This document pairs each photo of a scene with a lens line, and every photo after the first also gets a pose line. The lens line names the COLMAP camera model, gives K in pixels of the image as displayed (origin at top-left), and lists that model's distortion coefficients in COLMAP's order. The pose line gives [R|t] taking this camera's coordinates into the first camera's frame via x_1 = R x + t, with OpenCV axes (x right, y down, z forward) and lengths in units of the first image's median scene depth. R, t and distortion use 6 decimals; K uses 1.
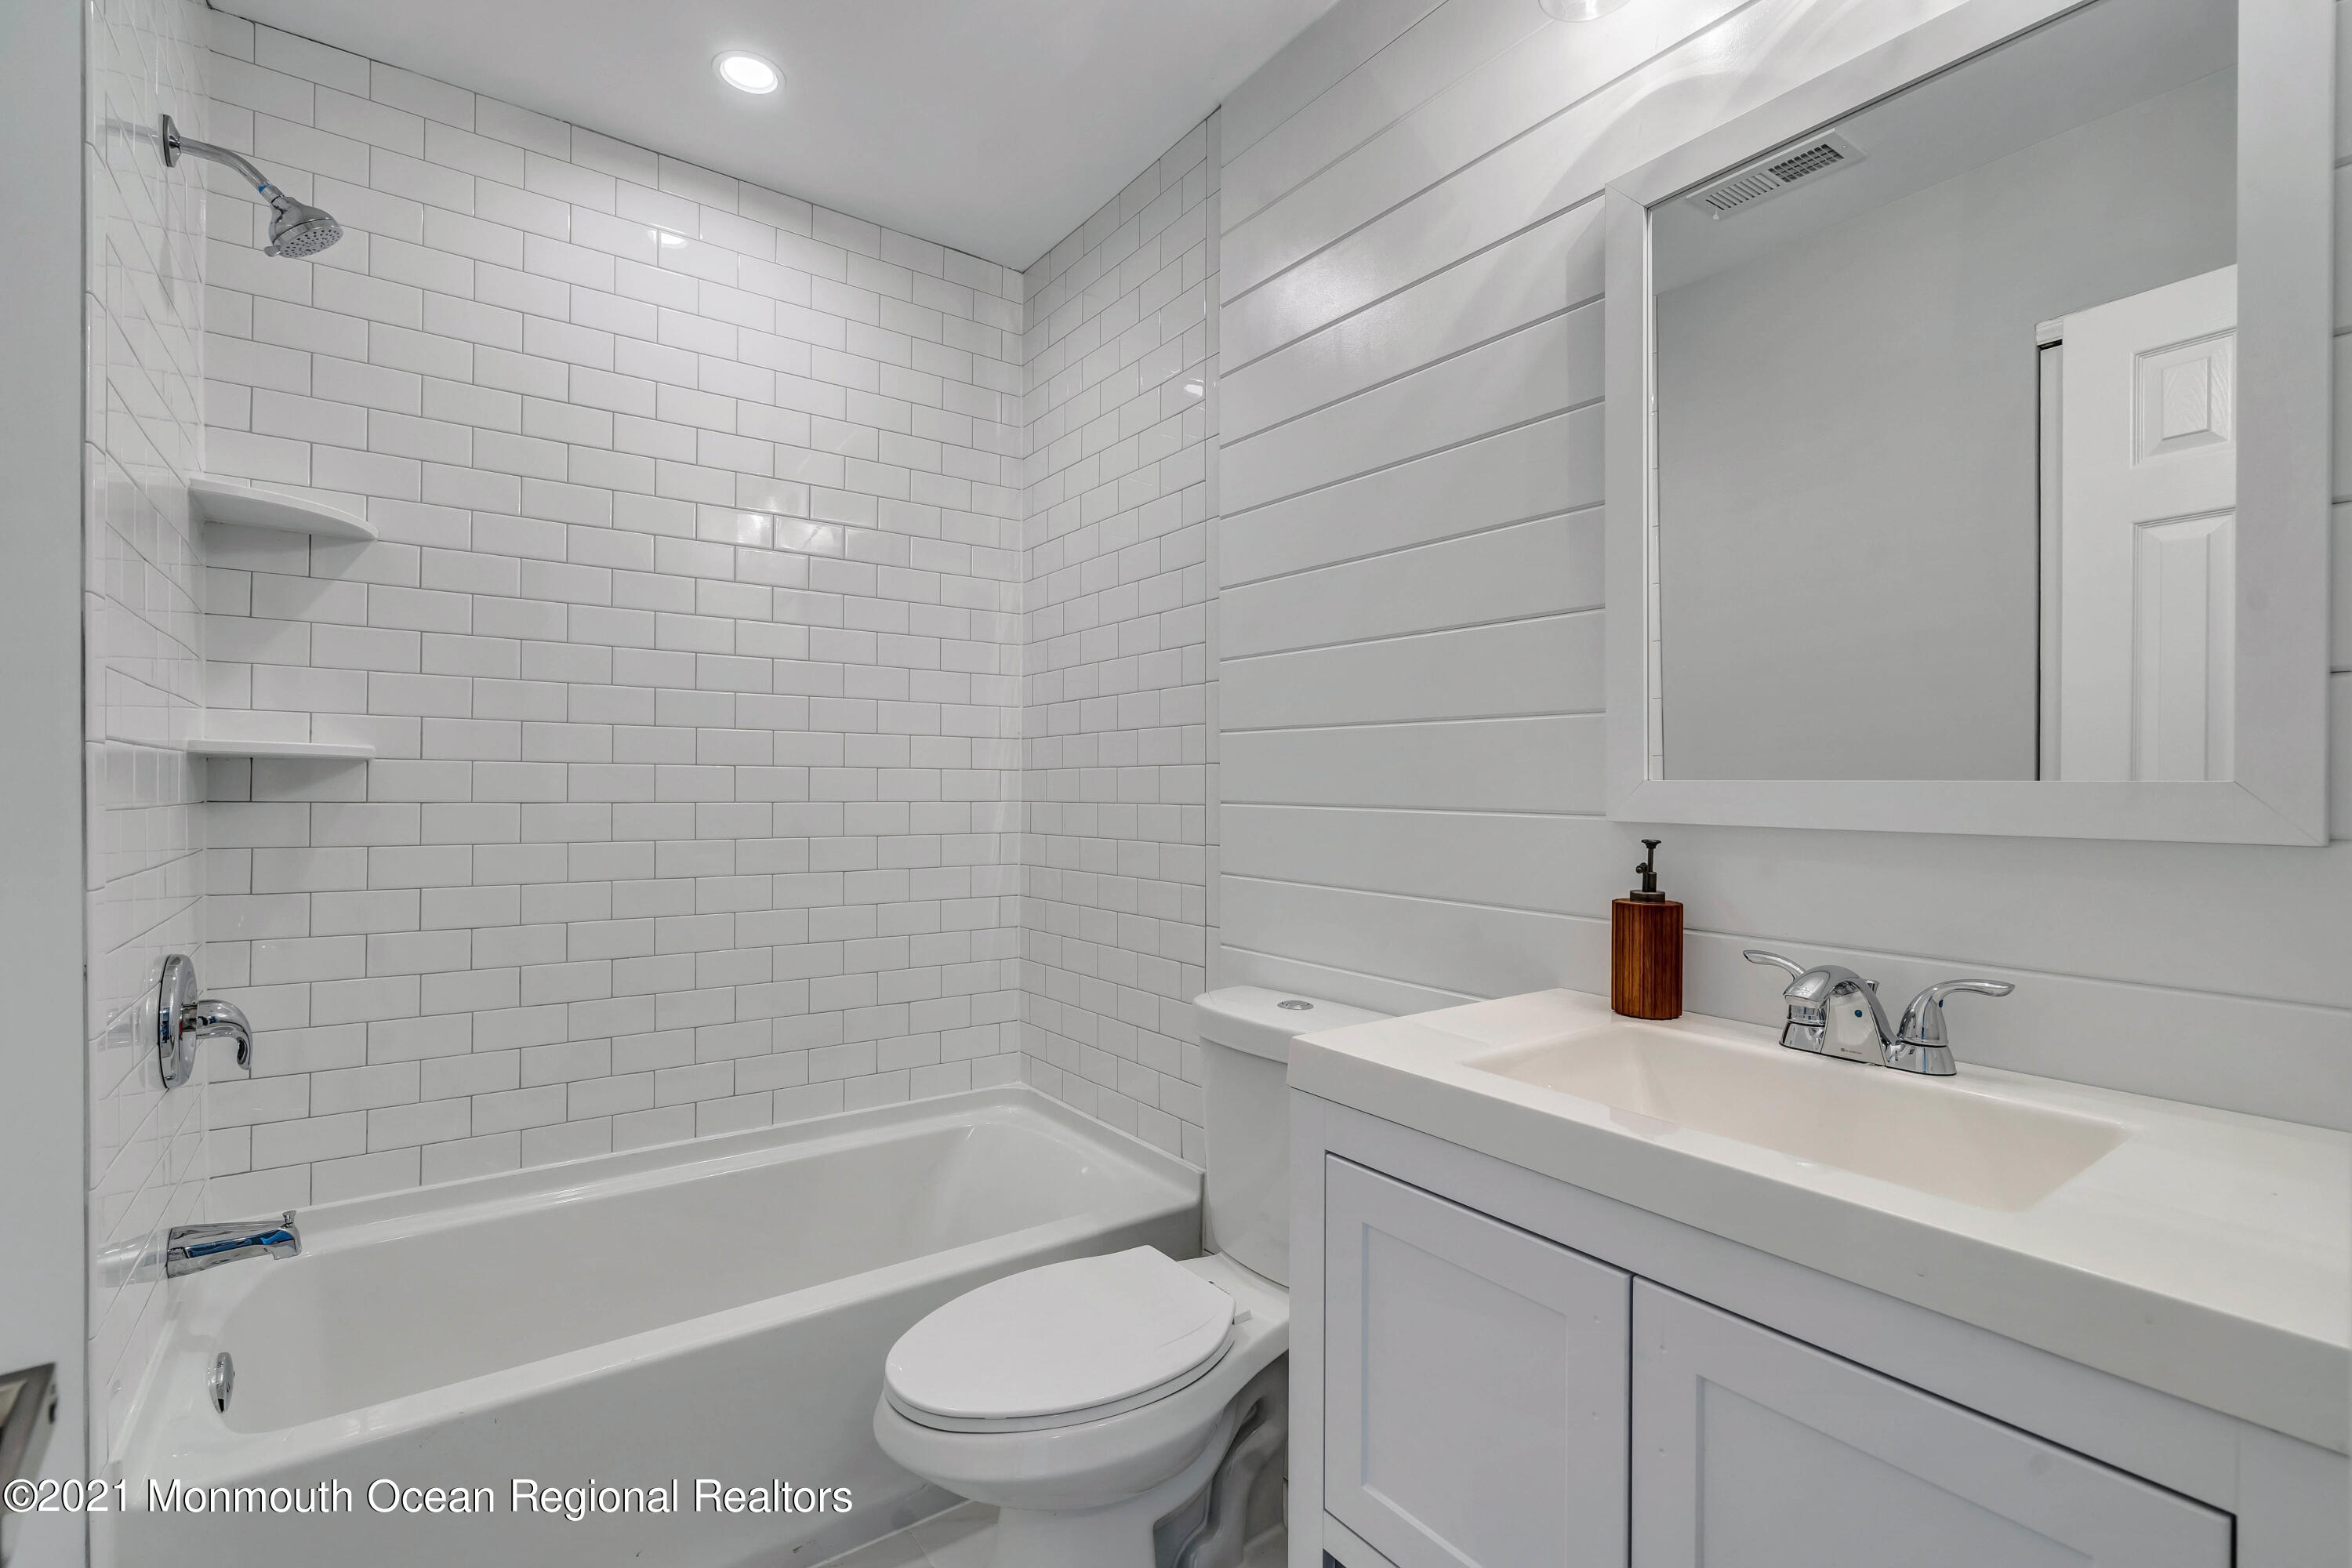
lens RADIAL K [[1060.3, 0, 1171.5], [0, 1060.3, 788.1], [0, 0, 1]] dist [-0.004467, 0.001843]
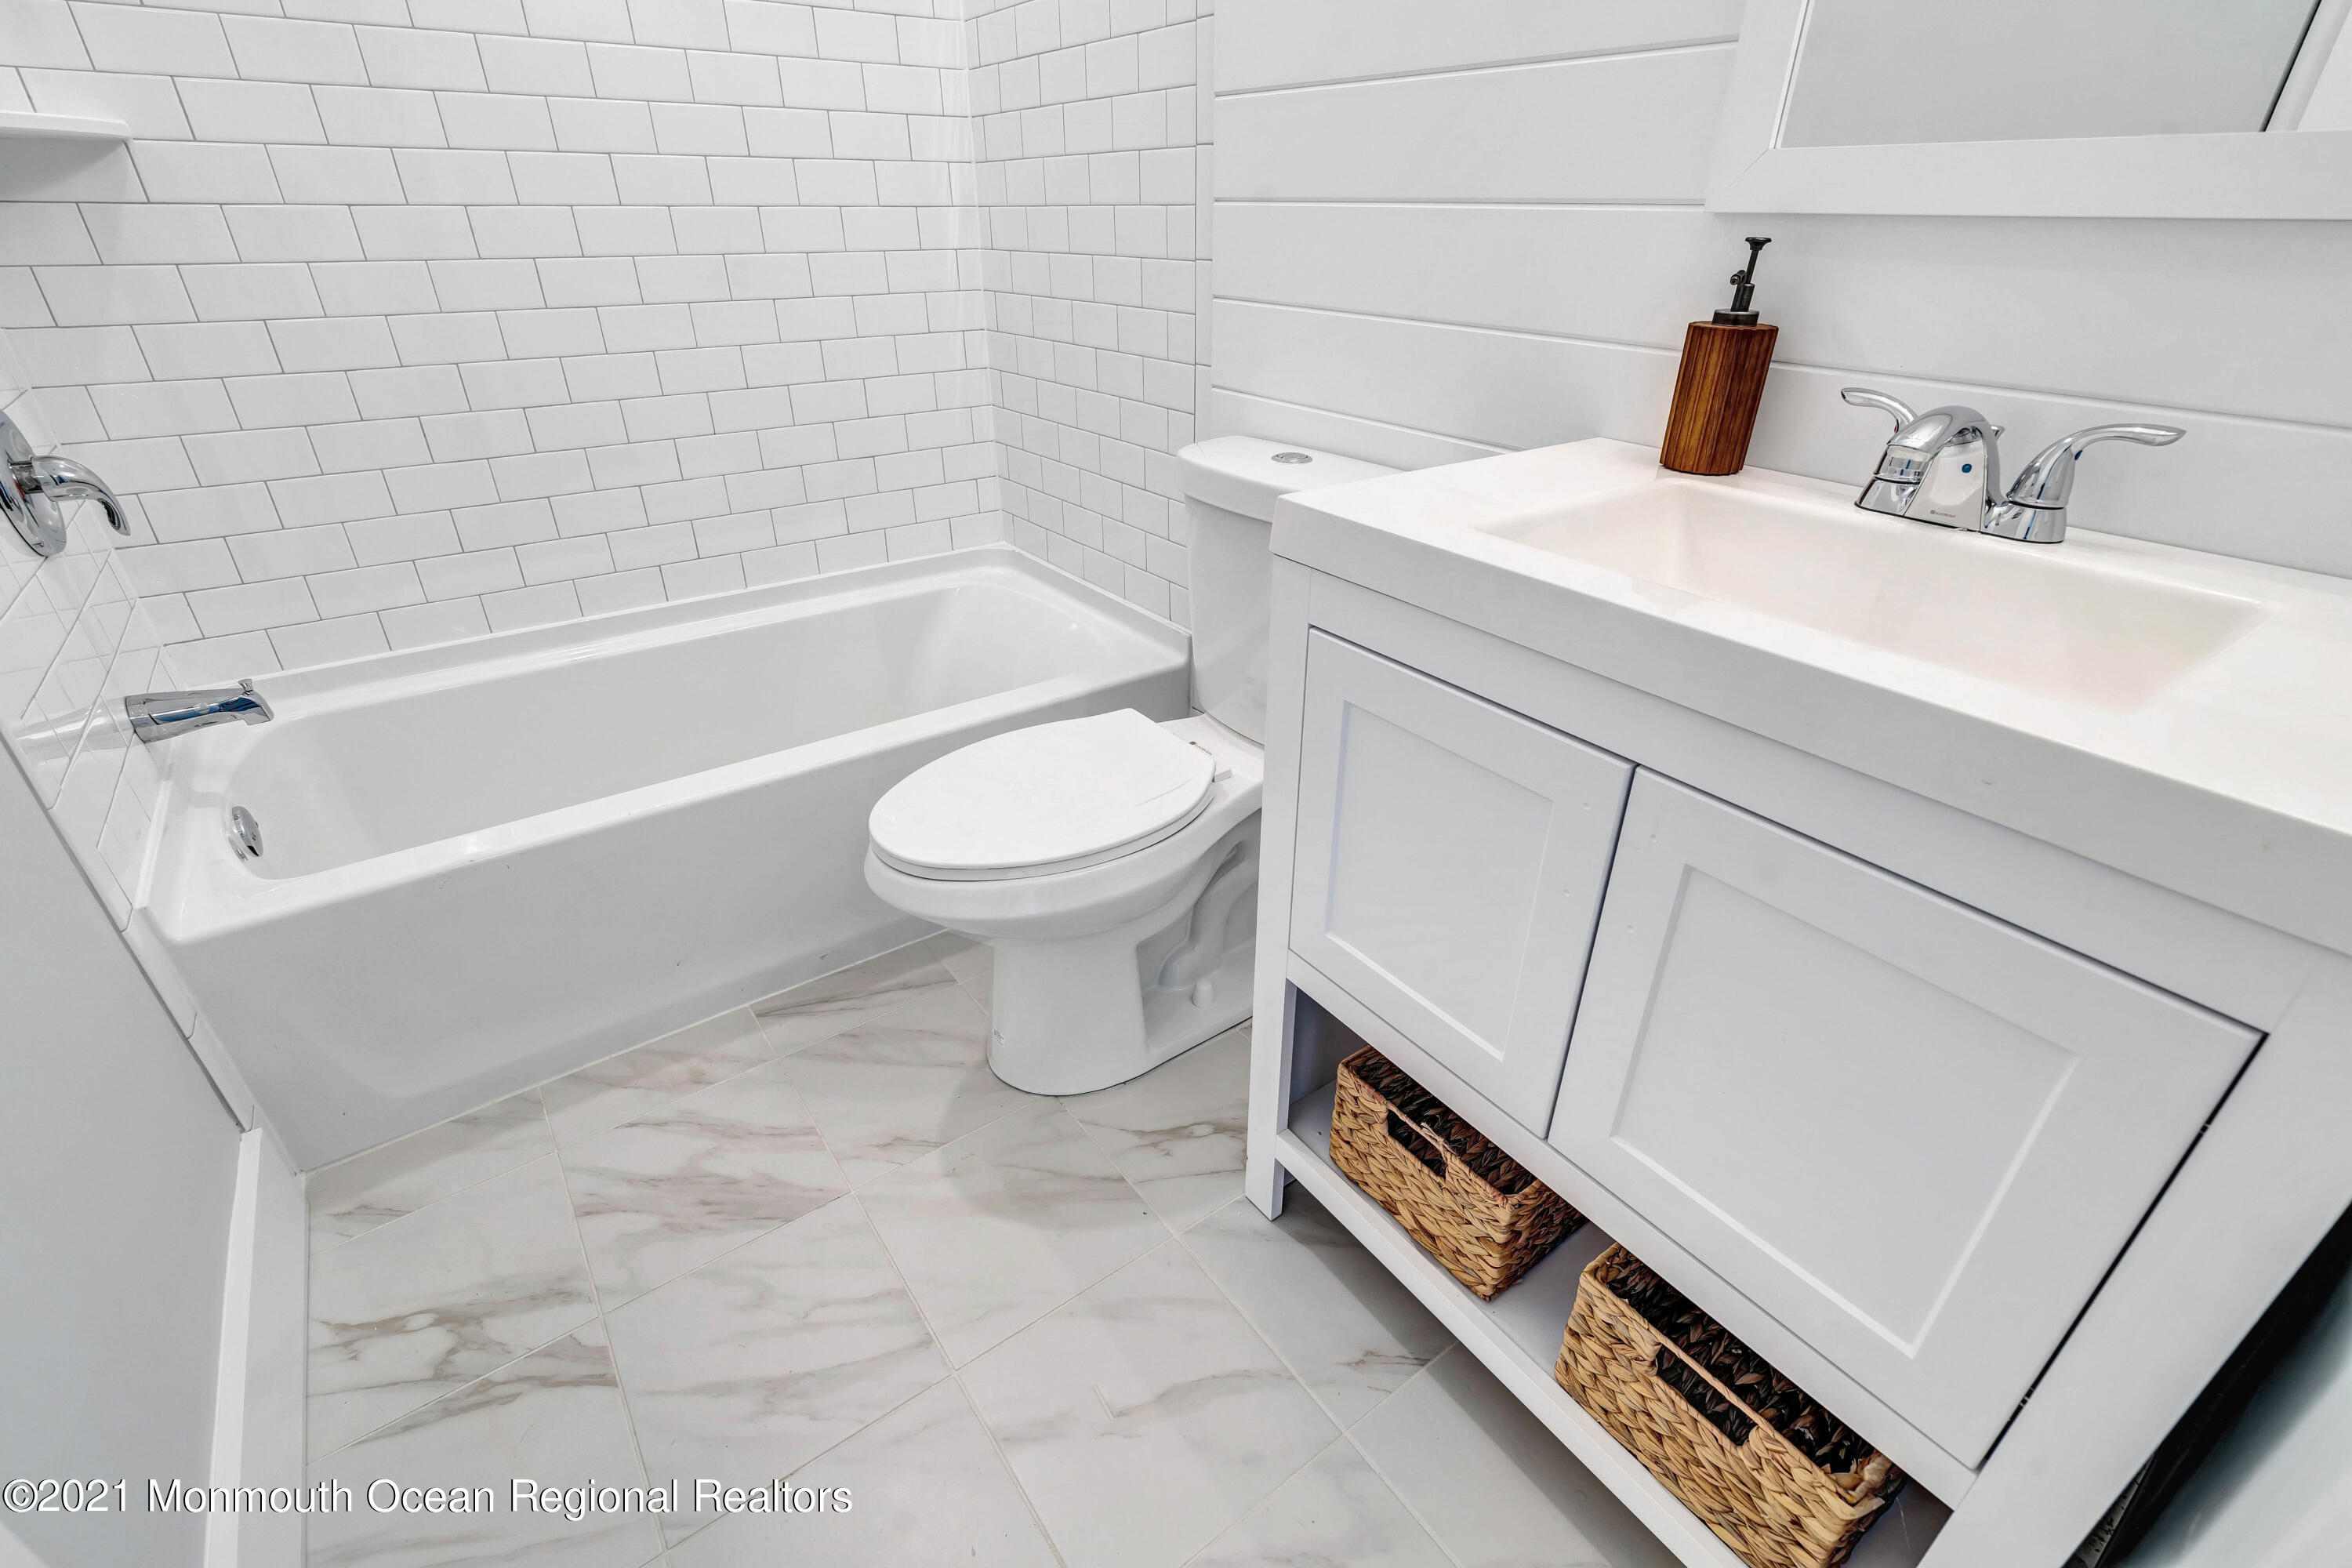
lens RADIAL K [[1060.3, 0, 1179.5], [0, 1060.3, 790.1], [0, 0, 1]] dist [-0.004467, 0.001843]
pose [[0.999998, -0.002007, 0.000133, 0.025429], [0.001692, 0.875574, 0.483081, 0.022834], [-0.001086, -0.483080, 0.875575, 0.107561]]
